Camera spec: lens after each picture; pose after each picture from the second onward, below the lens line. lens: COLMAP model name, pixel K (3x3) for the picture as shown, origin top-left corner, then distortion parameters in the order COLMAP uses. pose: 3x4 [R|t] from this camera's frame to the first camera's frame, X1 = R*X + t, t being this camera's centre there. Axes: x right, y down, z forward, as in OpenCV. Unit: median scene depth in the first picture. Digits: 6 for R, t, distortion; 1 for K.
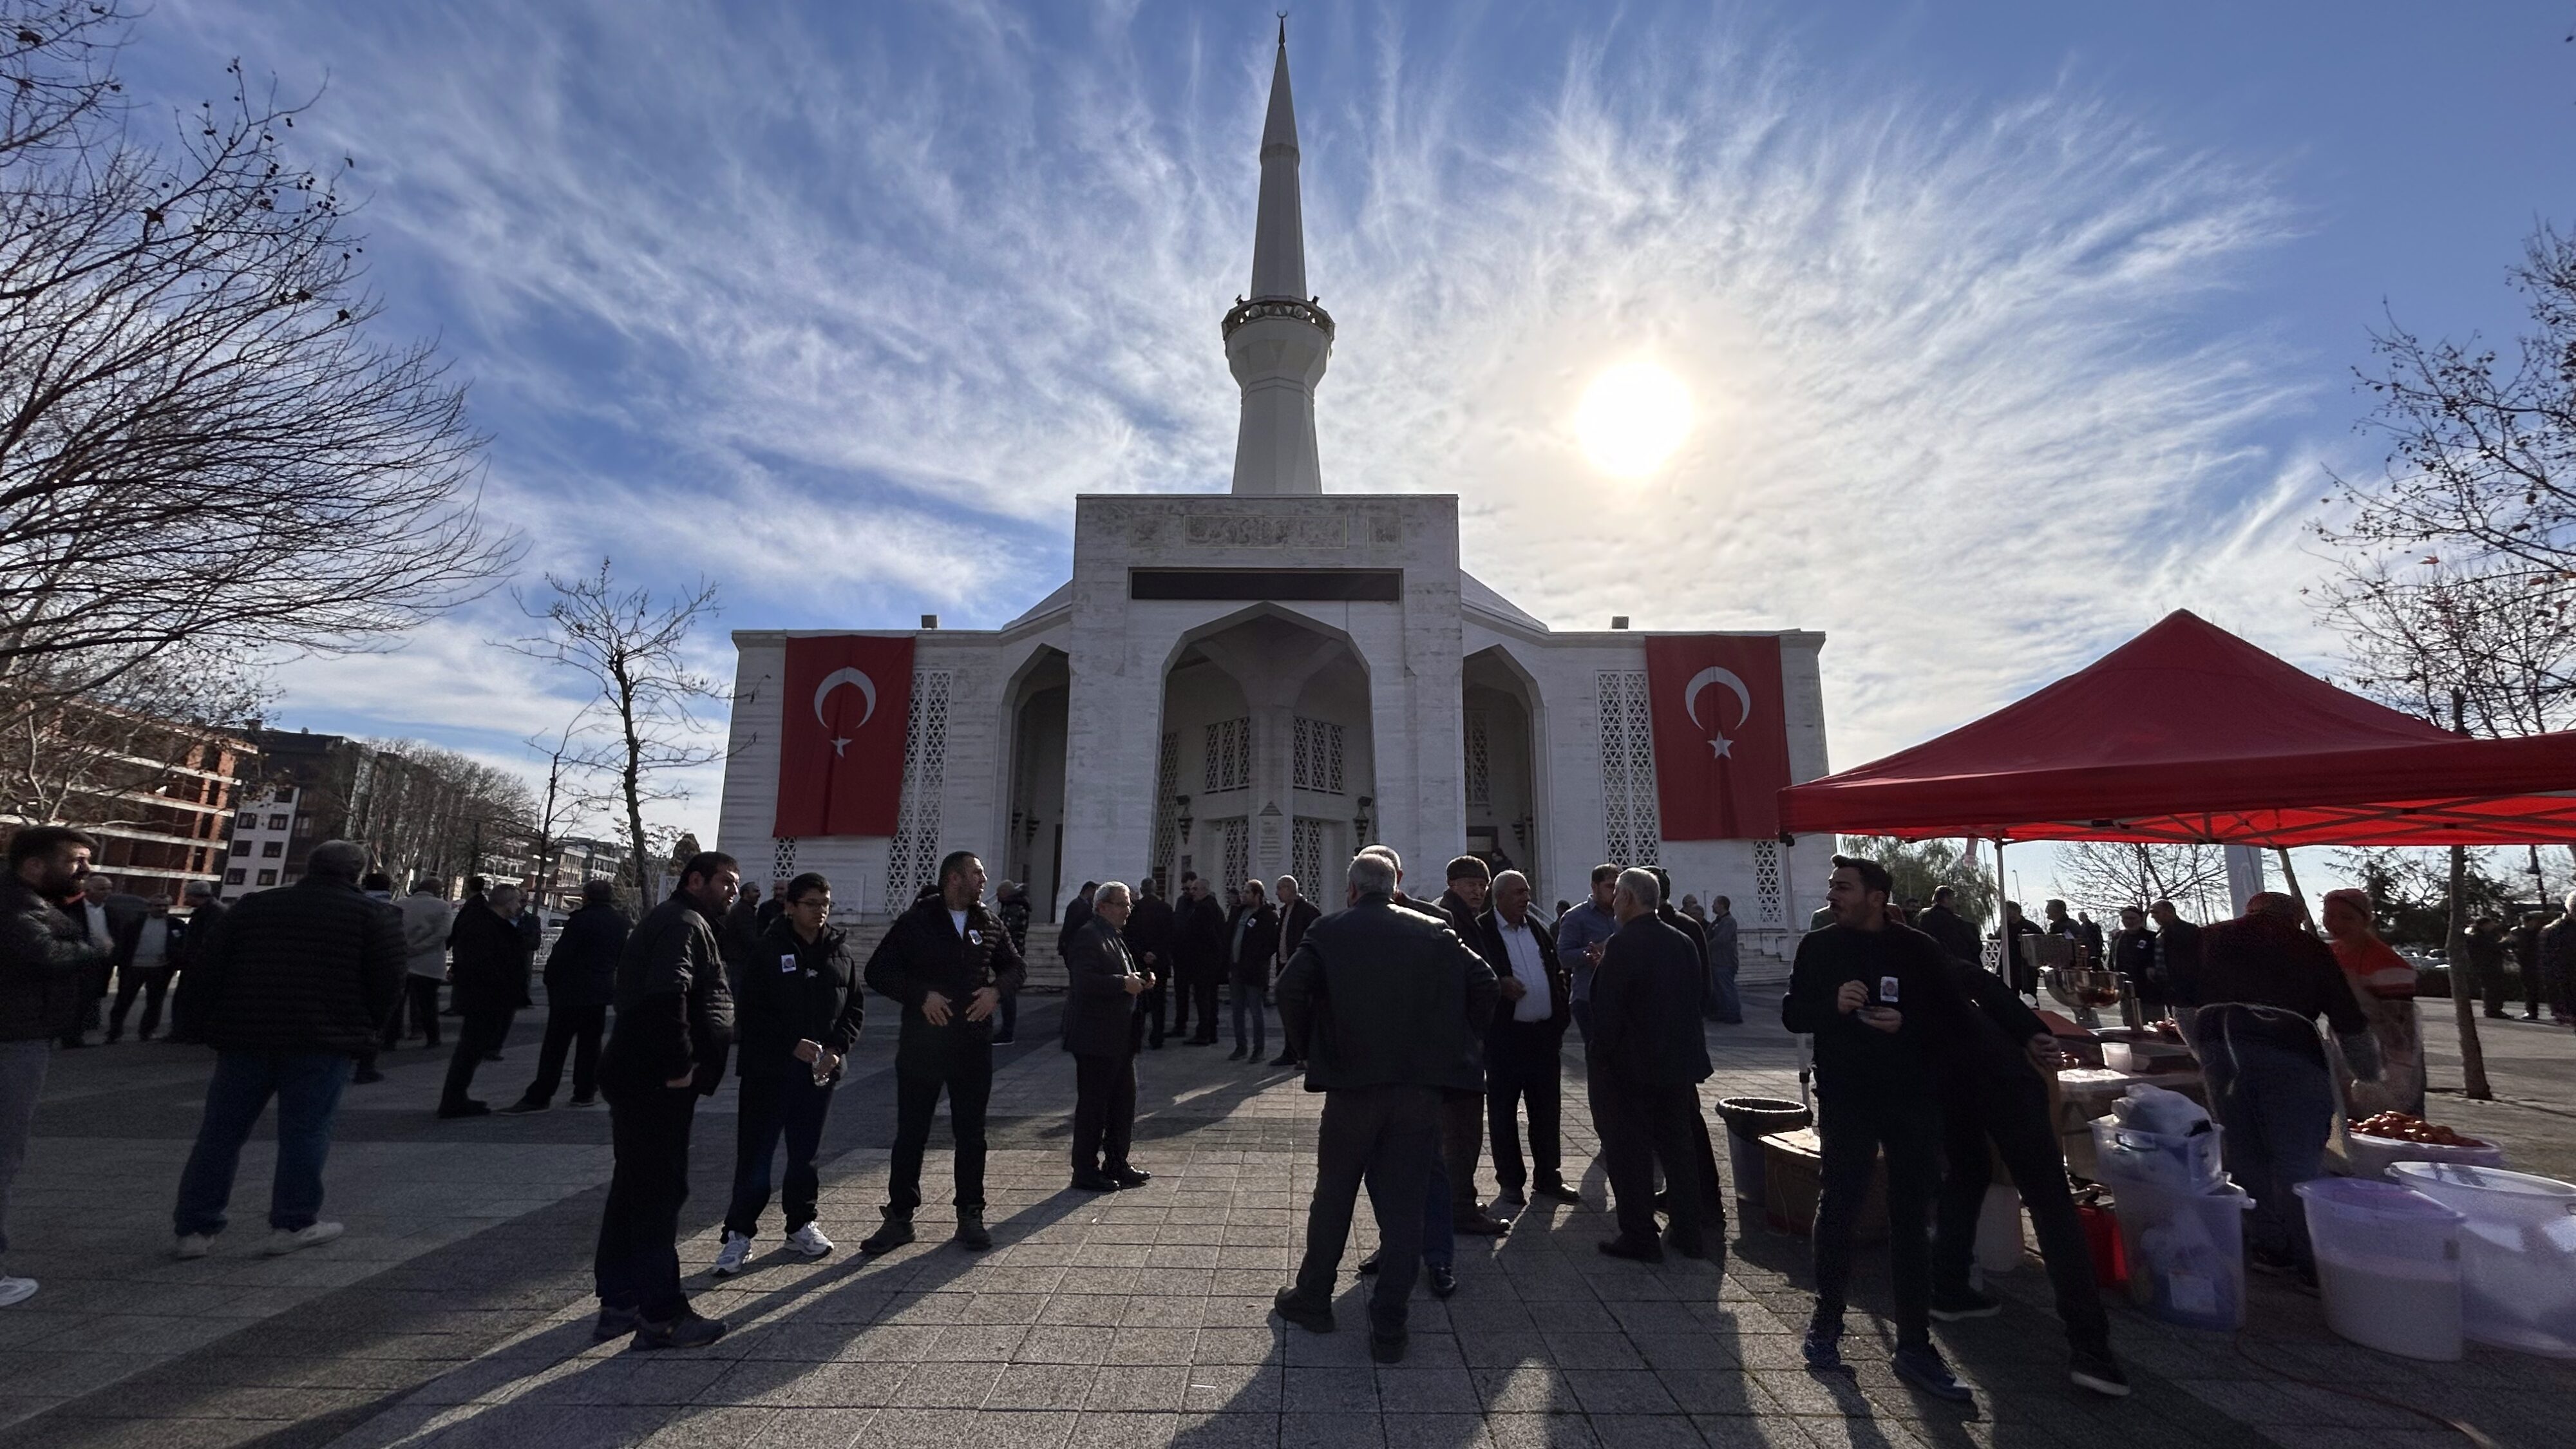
lens RADIAL K [[1031.6, 0, 1288.0], [0, 1031.6, 724.5], [0, 0, 1]] dist [0.000606, 0.000009]
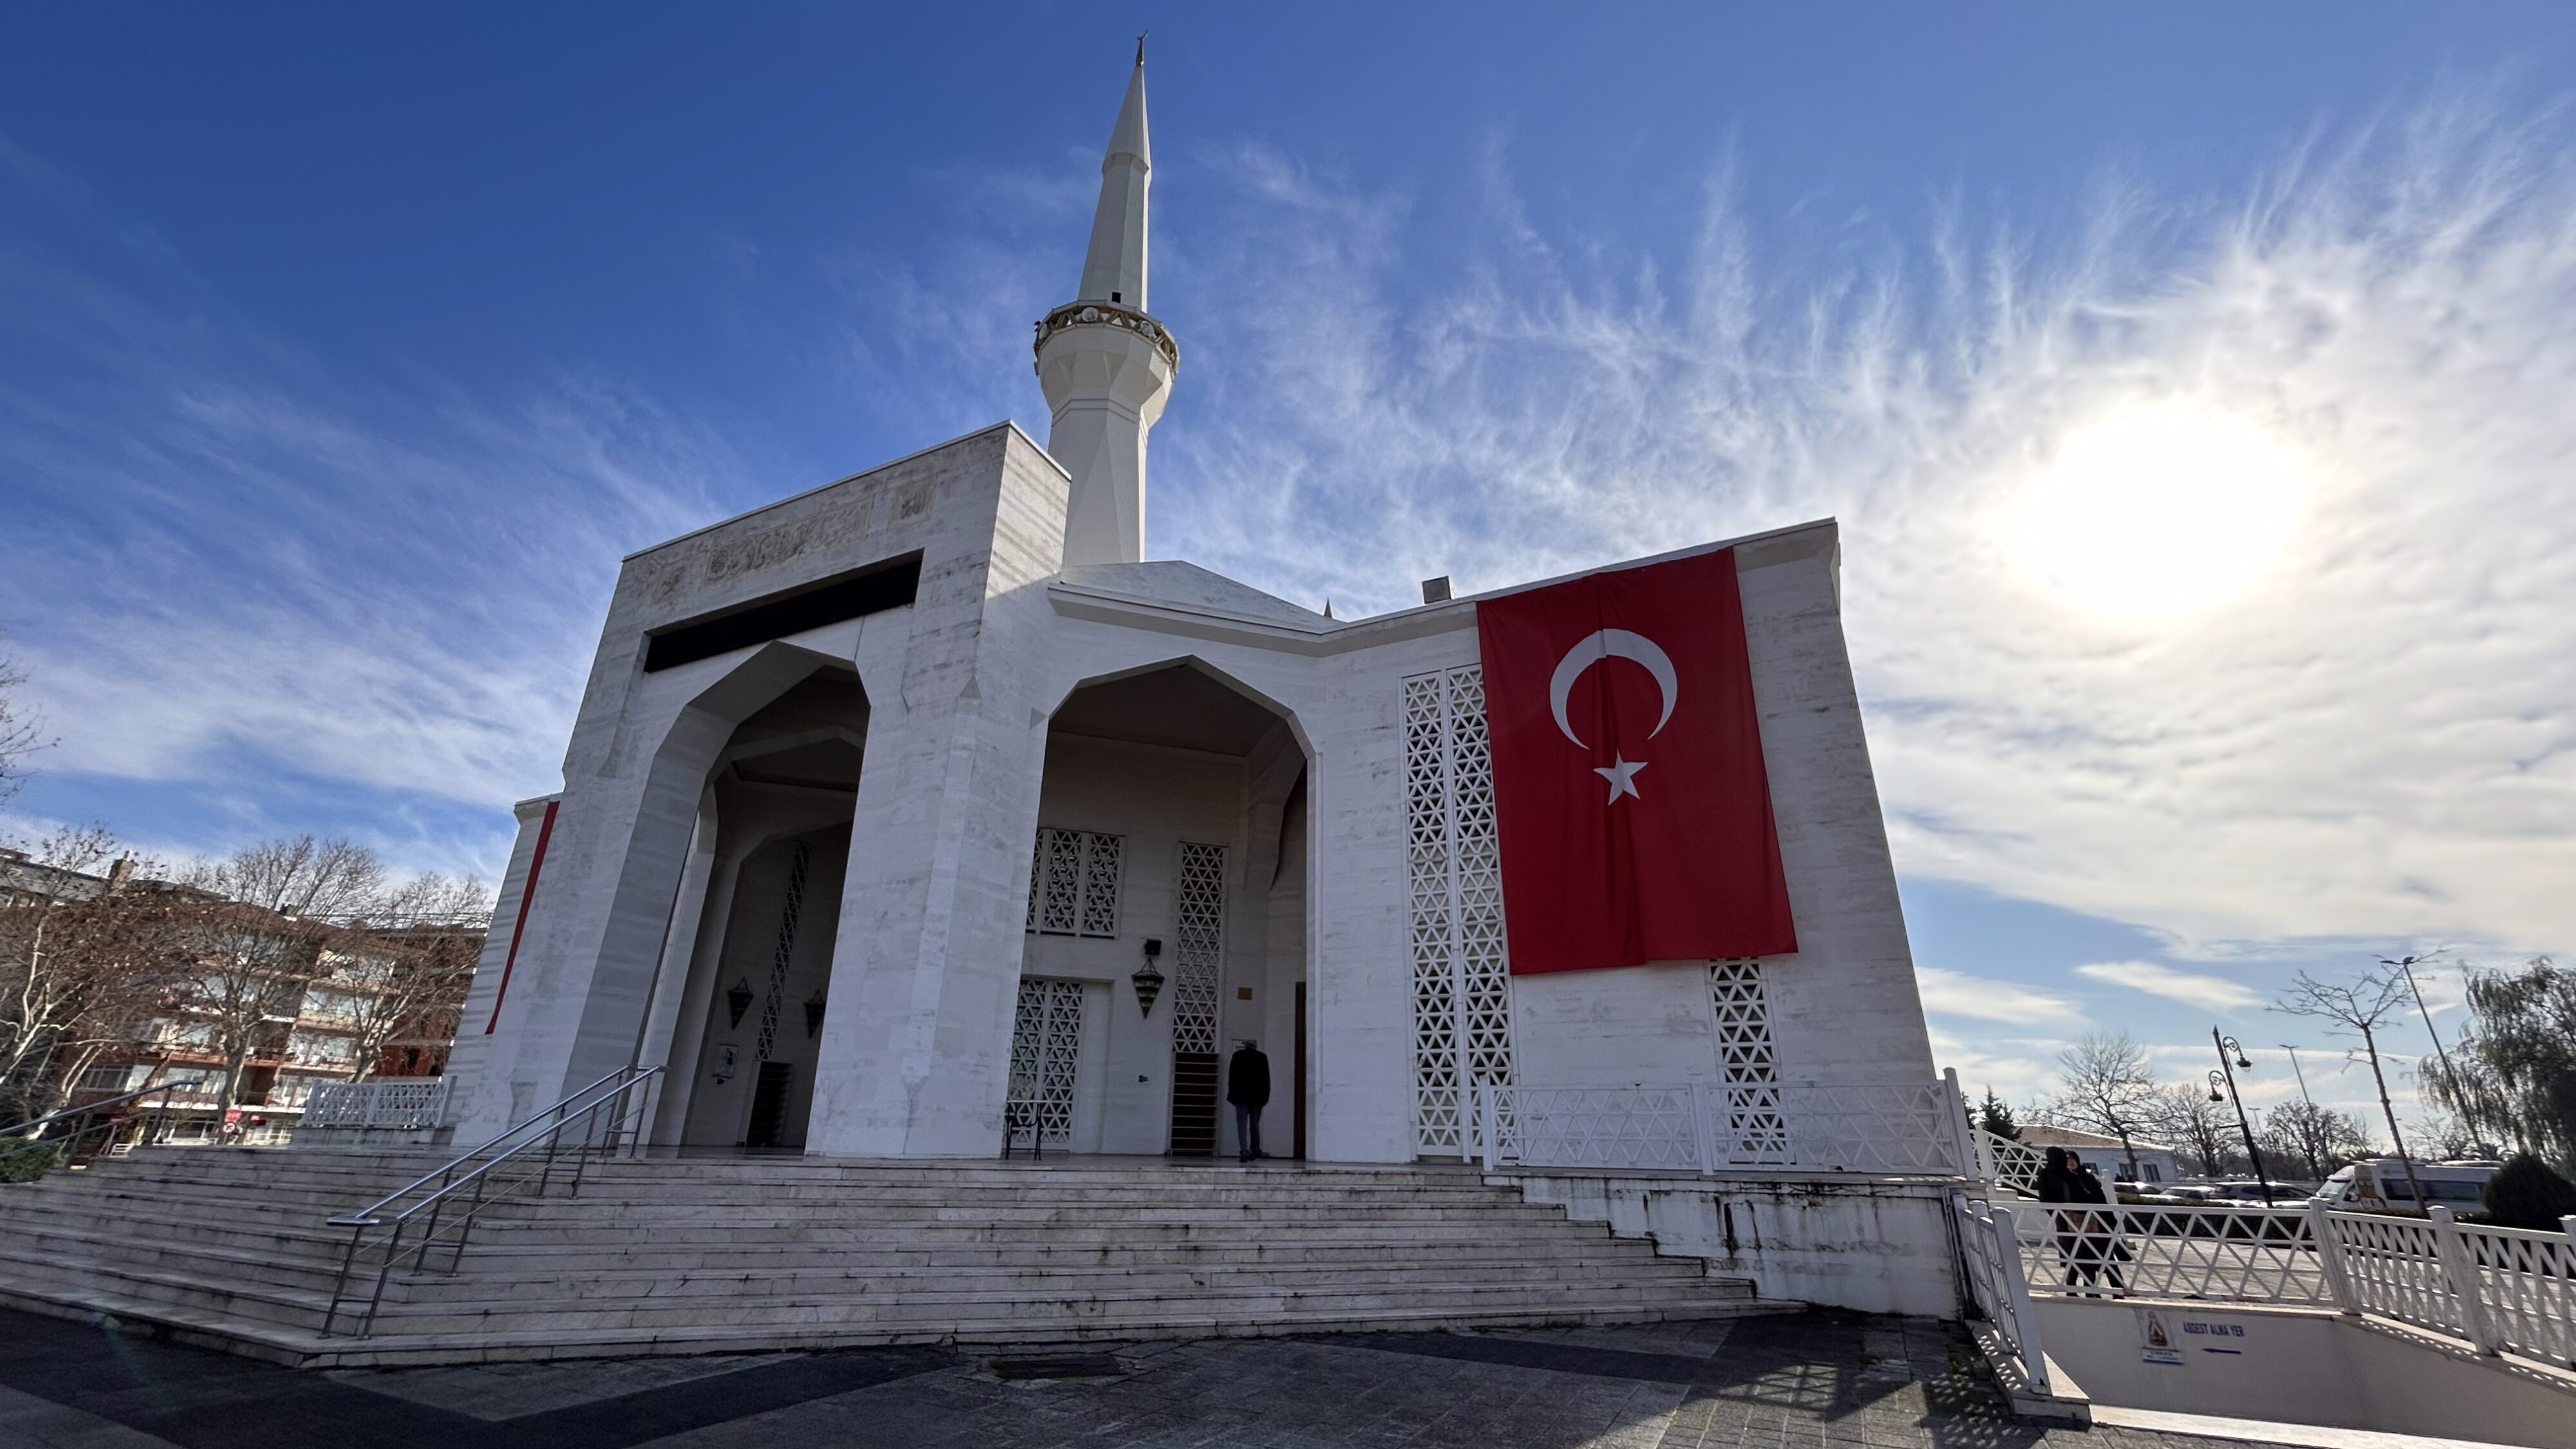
lens RADIAL K [[1031.6, 0, 1288.0], [0, 1031.6, 724.5], [0, 0, 1]] dist [0.000606, 0.000009]
pose [[0.903567, -0.156380, -0.398888, 0.473167], [0.077332, 0.975245, -0.207162, 0.086935], [0.421410, 0.156338, 0.893293, 0.478327]]
